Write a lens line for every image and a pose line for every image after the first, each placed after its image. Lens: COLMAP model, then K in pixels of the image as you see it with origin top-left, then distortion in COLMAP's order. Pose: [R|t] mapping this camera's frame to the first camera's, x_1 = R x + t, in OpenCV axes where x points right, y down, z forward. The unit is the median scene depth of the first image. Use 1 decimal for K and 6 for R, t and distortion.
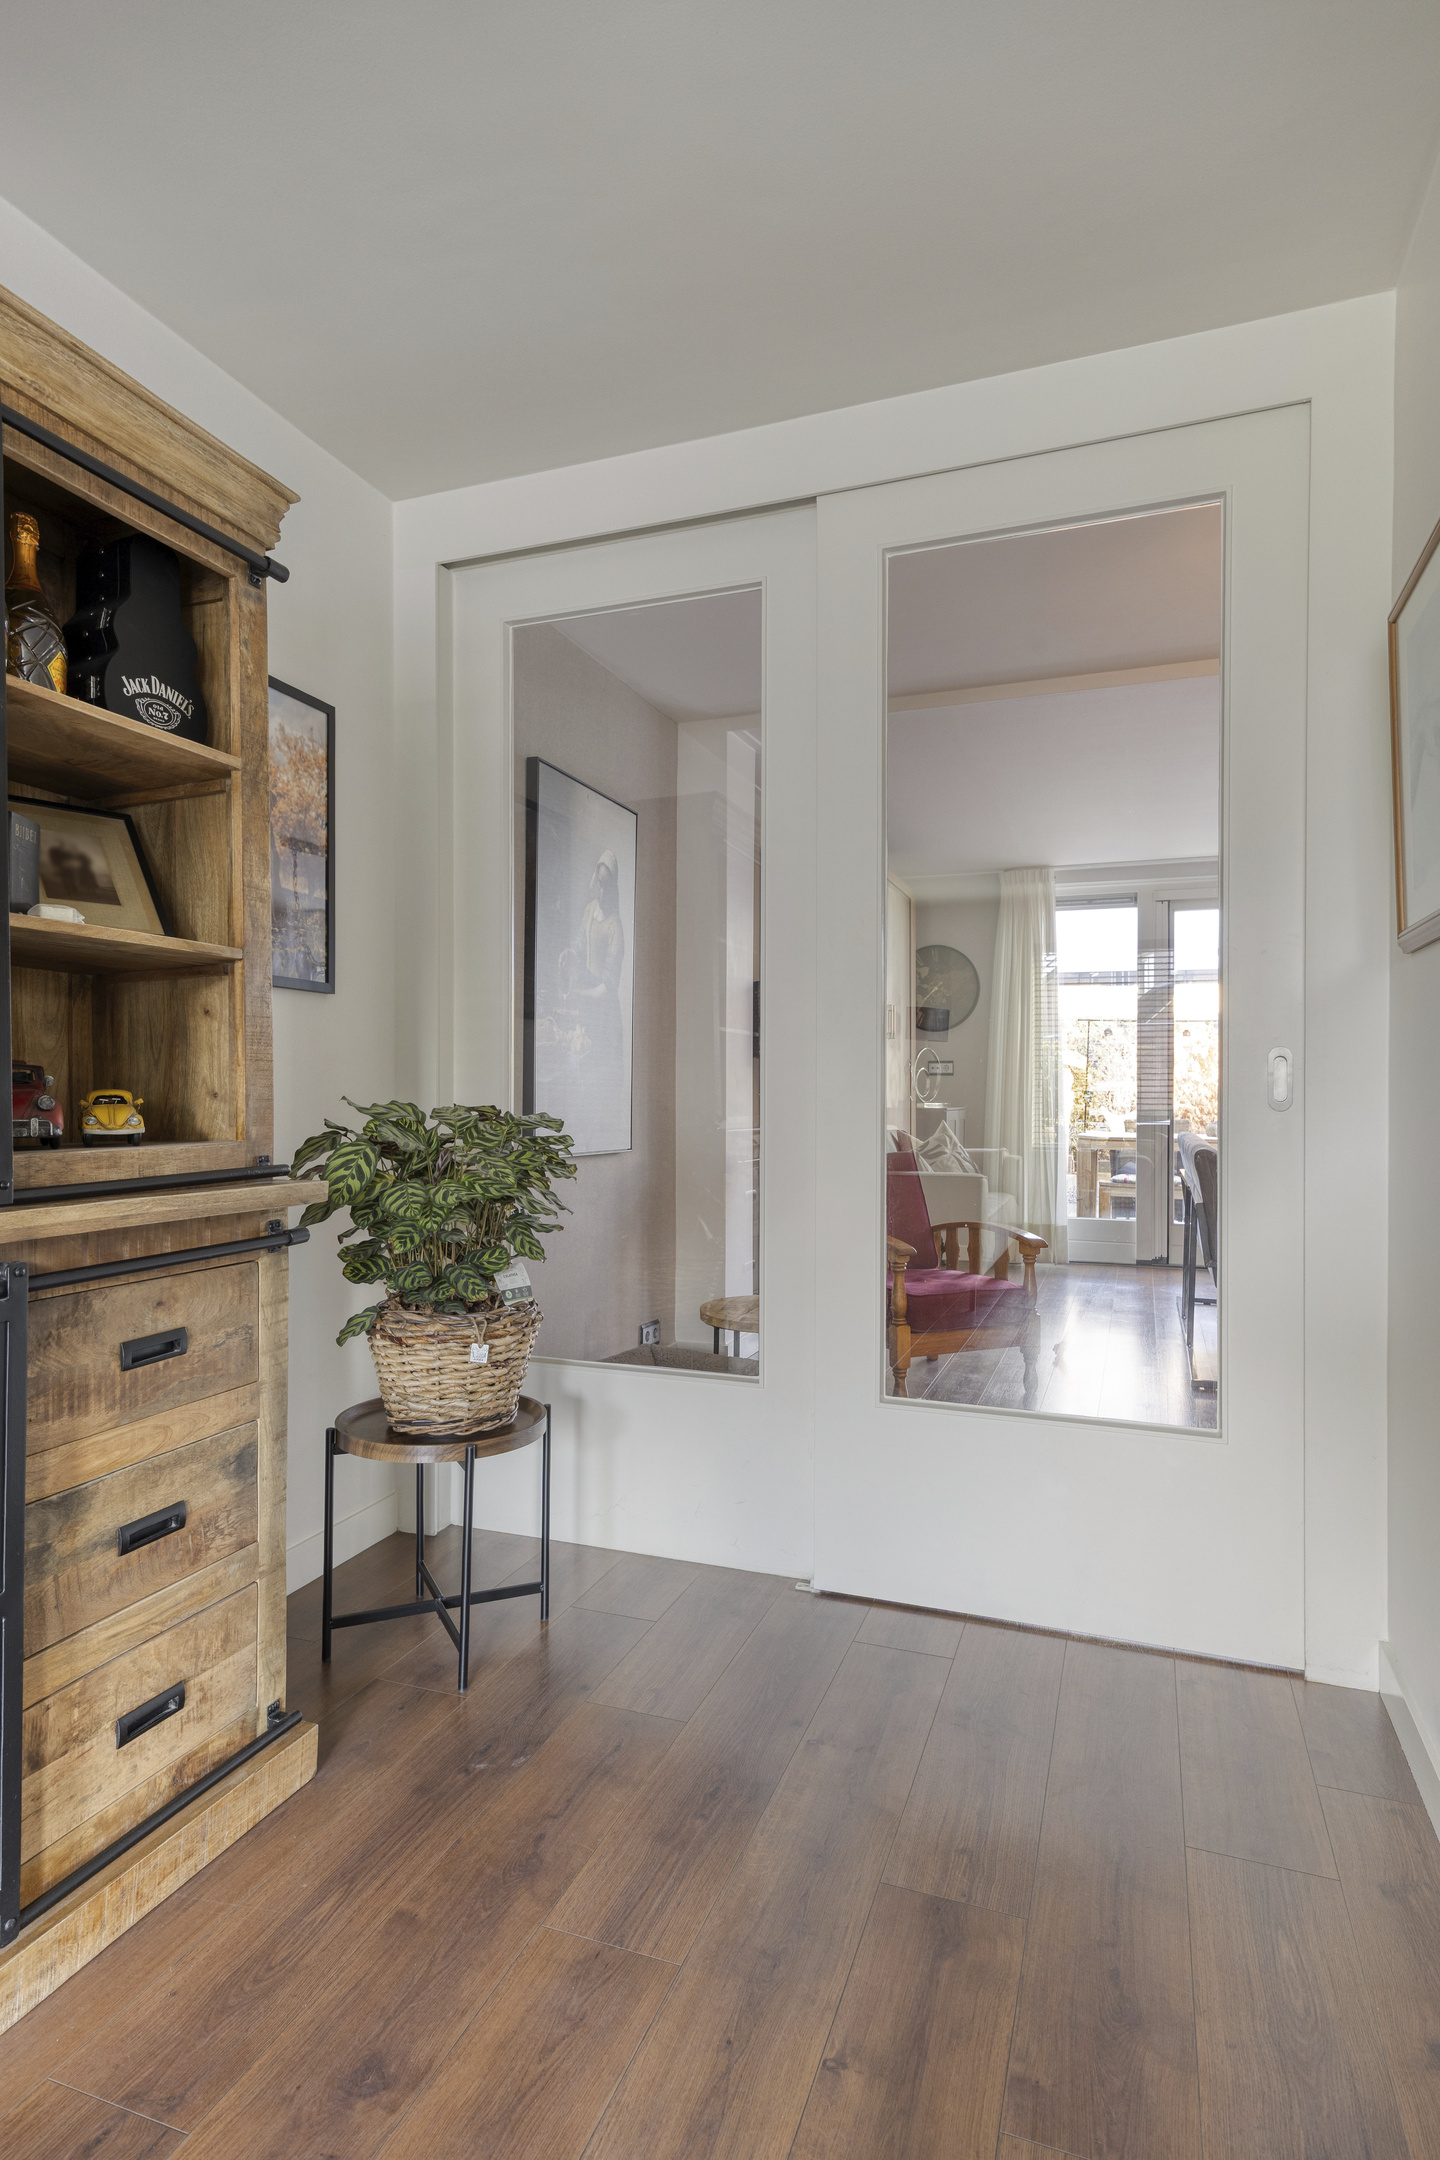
lens RADIAL K [[1190.5, 0, 728.9], [0, 1190.5, 1092.6], [0, 0, 1]] dist [-0.004218, -0.002143]
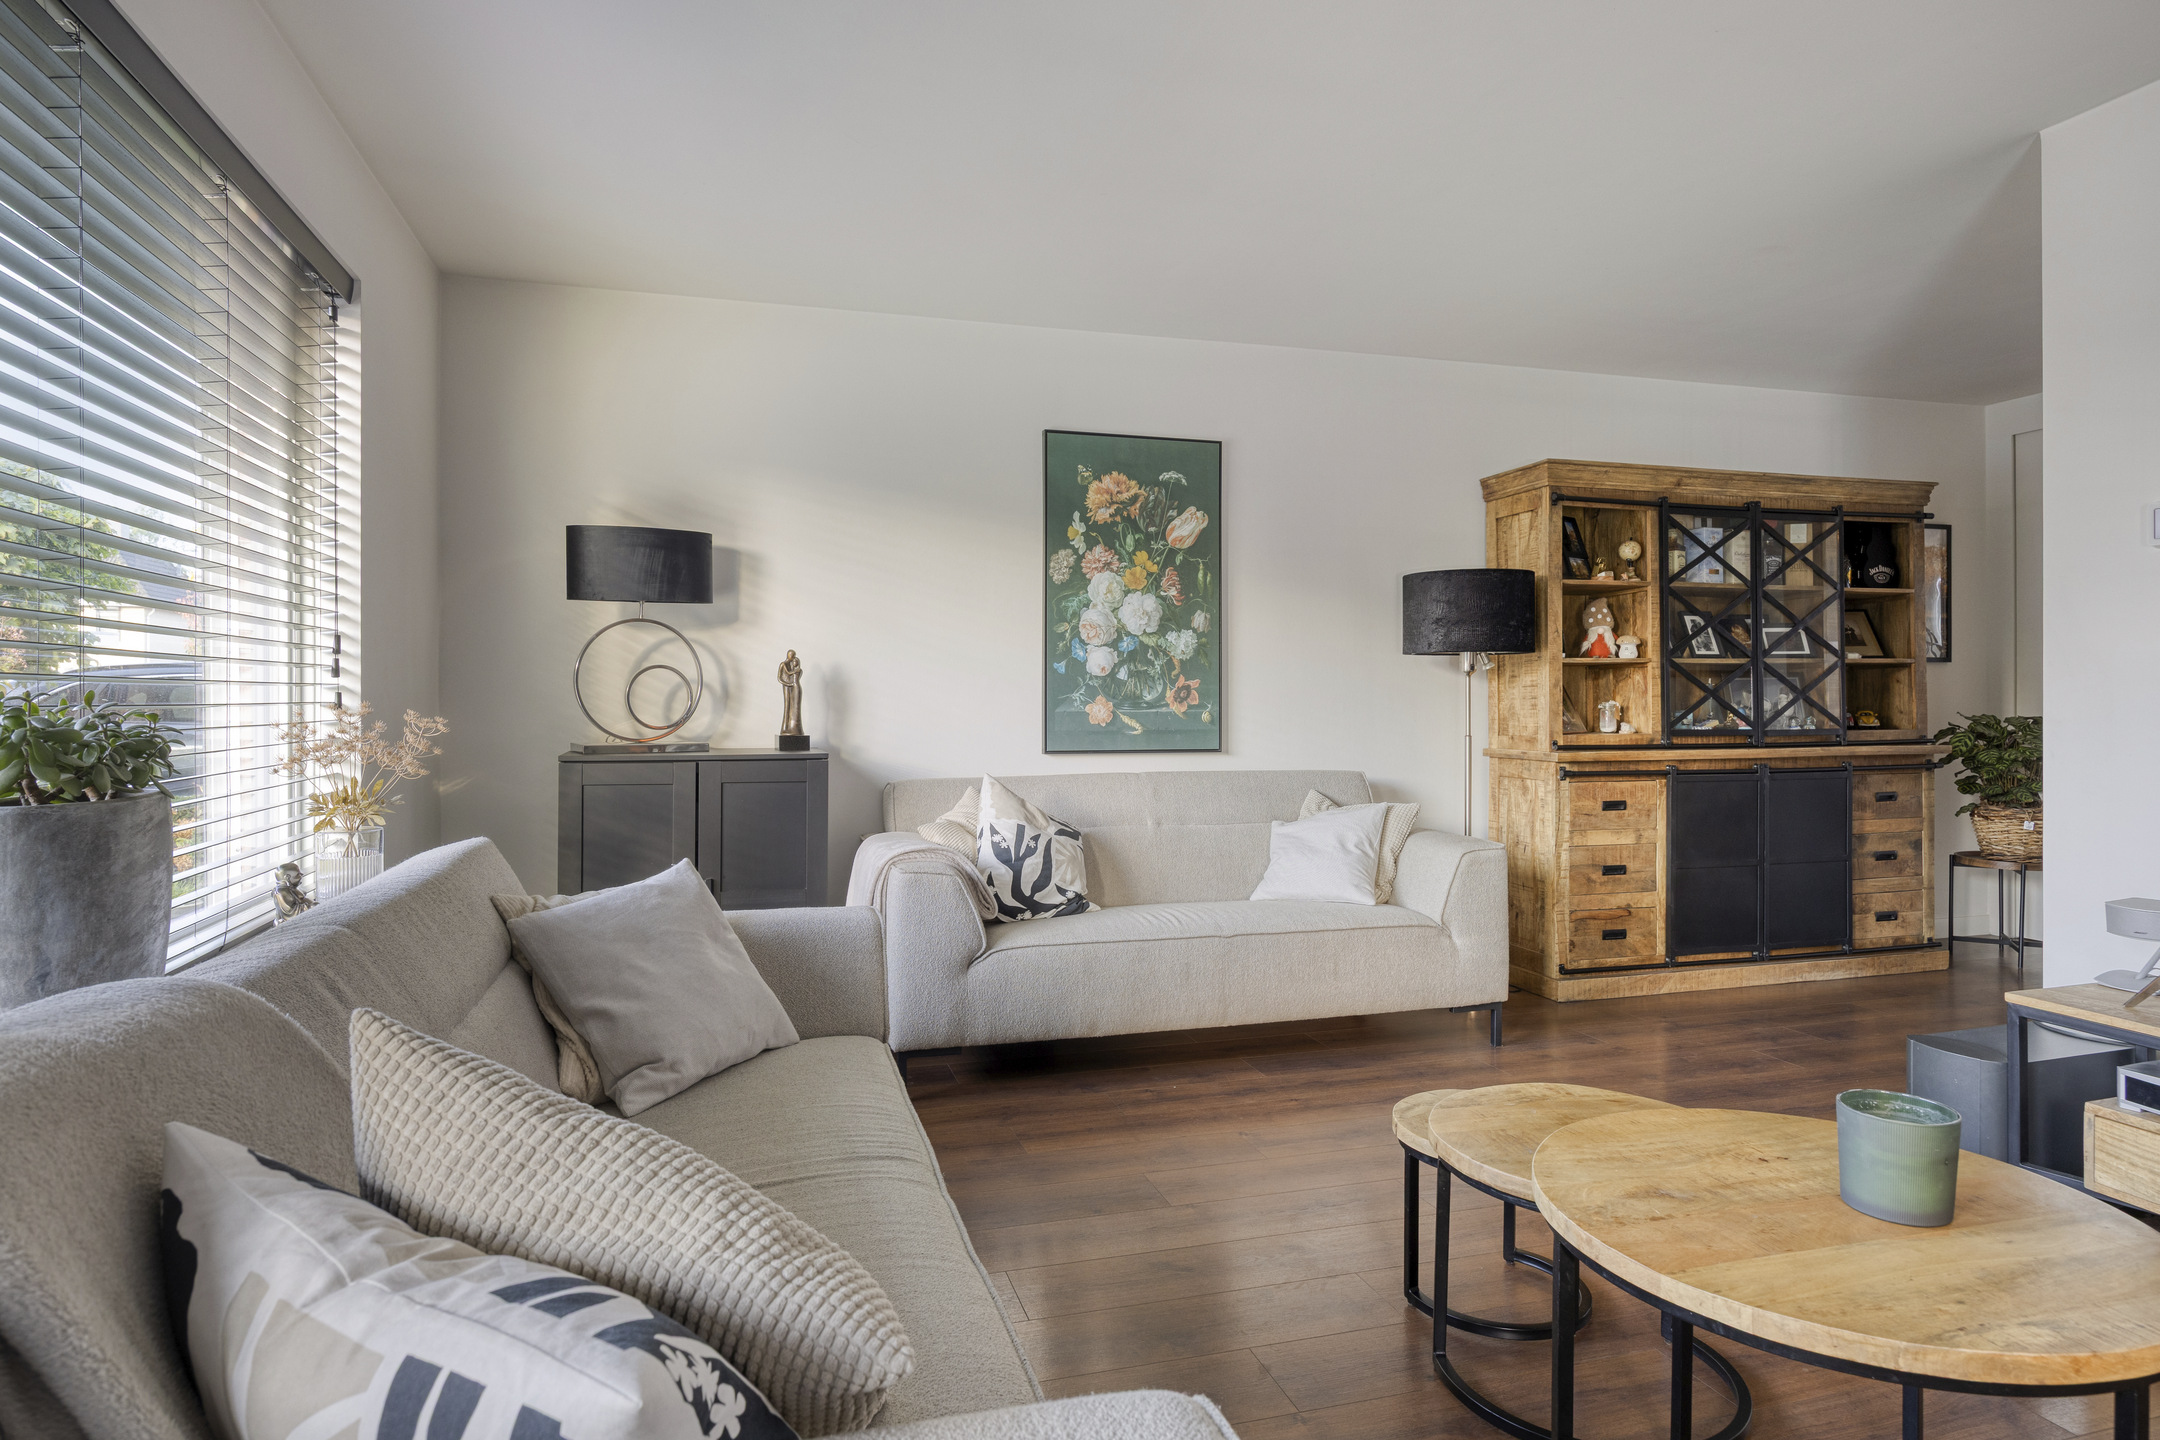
lens RADIAL K [[1190.5, 0, 1091.5], [0, 1190.5, 707.5], [0, 0, 1]] dist [-0.004218, -0.002143]
pose [[0.593984, -0.002538, -0.804473, 0.645526], [0.007226, 0.999972, 0.002180, -0.028268], [0.804445, -0.007108, 0.593985, -2.092764]]
